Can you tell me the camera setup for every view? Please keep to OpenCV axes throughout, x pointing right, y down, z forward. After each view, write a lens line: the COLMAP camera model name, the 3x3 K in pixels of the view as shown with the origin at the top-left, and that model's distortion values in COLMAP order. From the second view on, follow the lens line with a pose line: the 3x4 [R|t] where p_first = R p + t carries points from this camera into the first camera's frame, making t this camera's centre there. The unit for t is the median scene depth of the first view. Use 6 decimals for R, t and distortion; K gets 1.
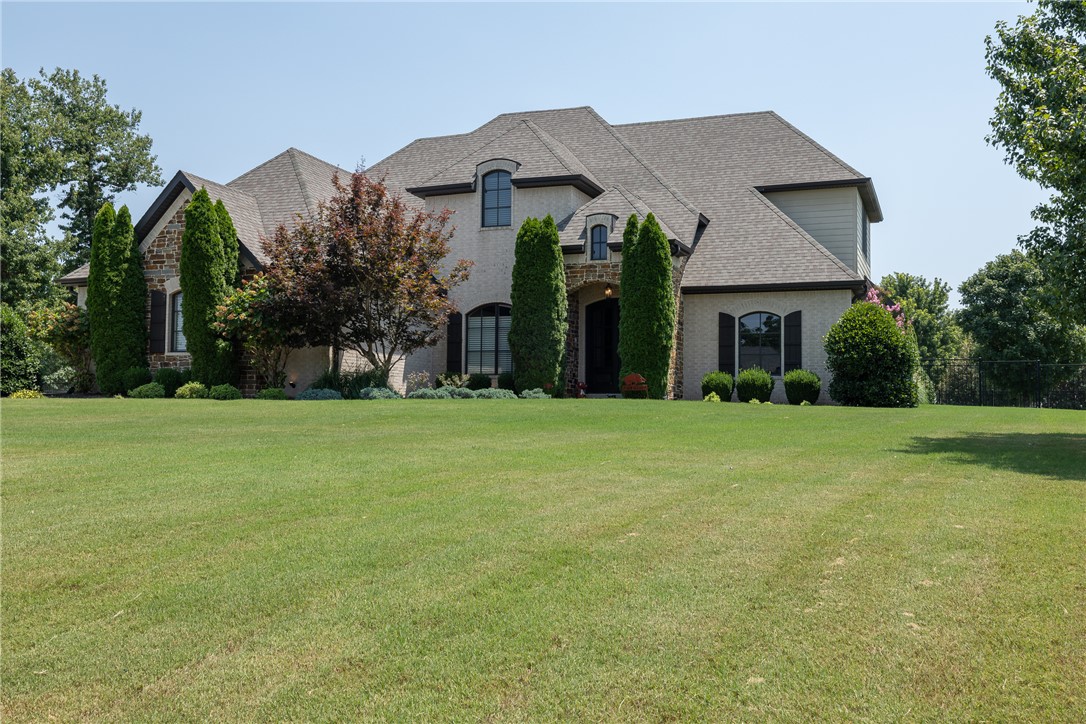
lens RADIAL K [[1047.5, 0, 543.0], [0, 1047.5, 362.0], [0, 0, 1]] dist [0.002742, -0.015682]
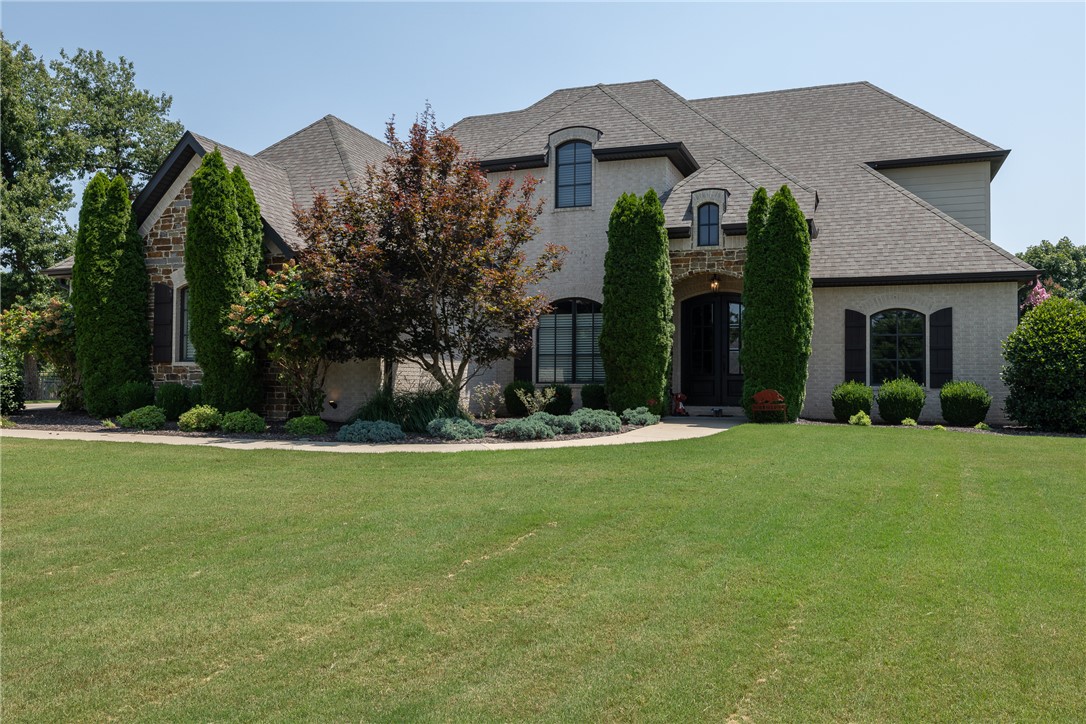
lens RADIAL K [[865.0, 0, 540.4], [0, 865.0, 359.0], [0, 0, 1]] dist [0.002379, 0.008892]
pose [[0.999984, -0.001107, 0.005592, -0.083008], [0.000984, 0.999760, 0.021886, -0.024751], [-0.005615, -0.021881, 0.999745, 0.333606]]
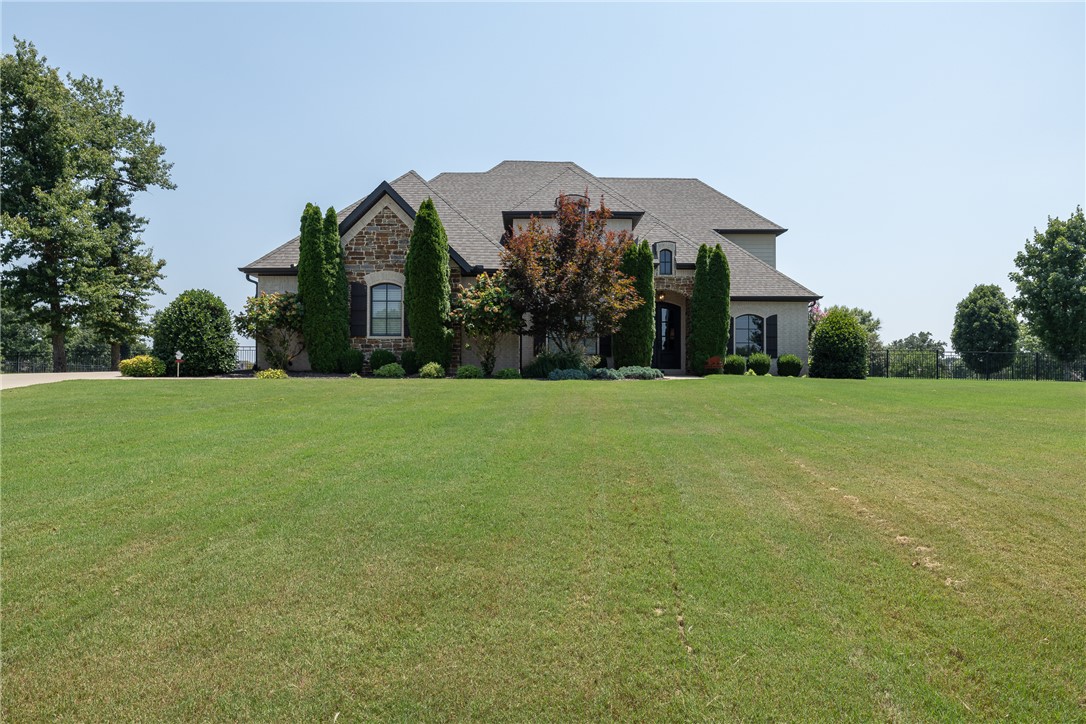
lens RADIAL K [[687.1, 0, 540.4], [0, 687.1, 367.0], [0, 0, 1]] dist [-0.001374, -0.001824]
pose [[0.930434, -0.000355, 0.366459, -0.451008], [-0.014932, 0.999132, 0.038881, -0.007022], [-0.366154, -0.041648, 0.929622, 0.206544]]
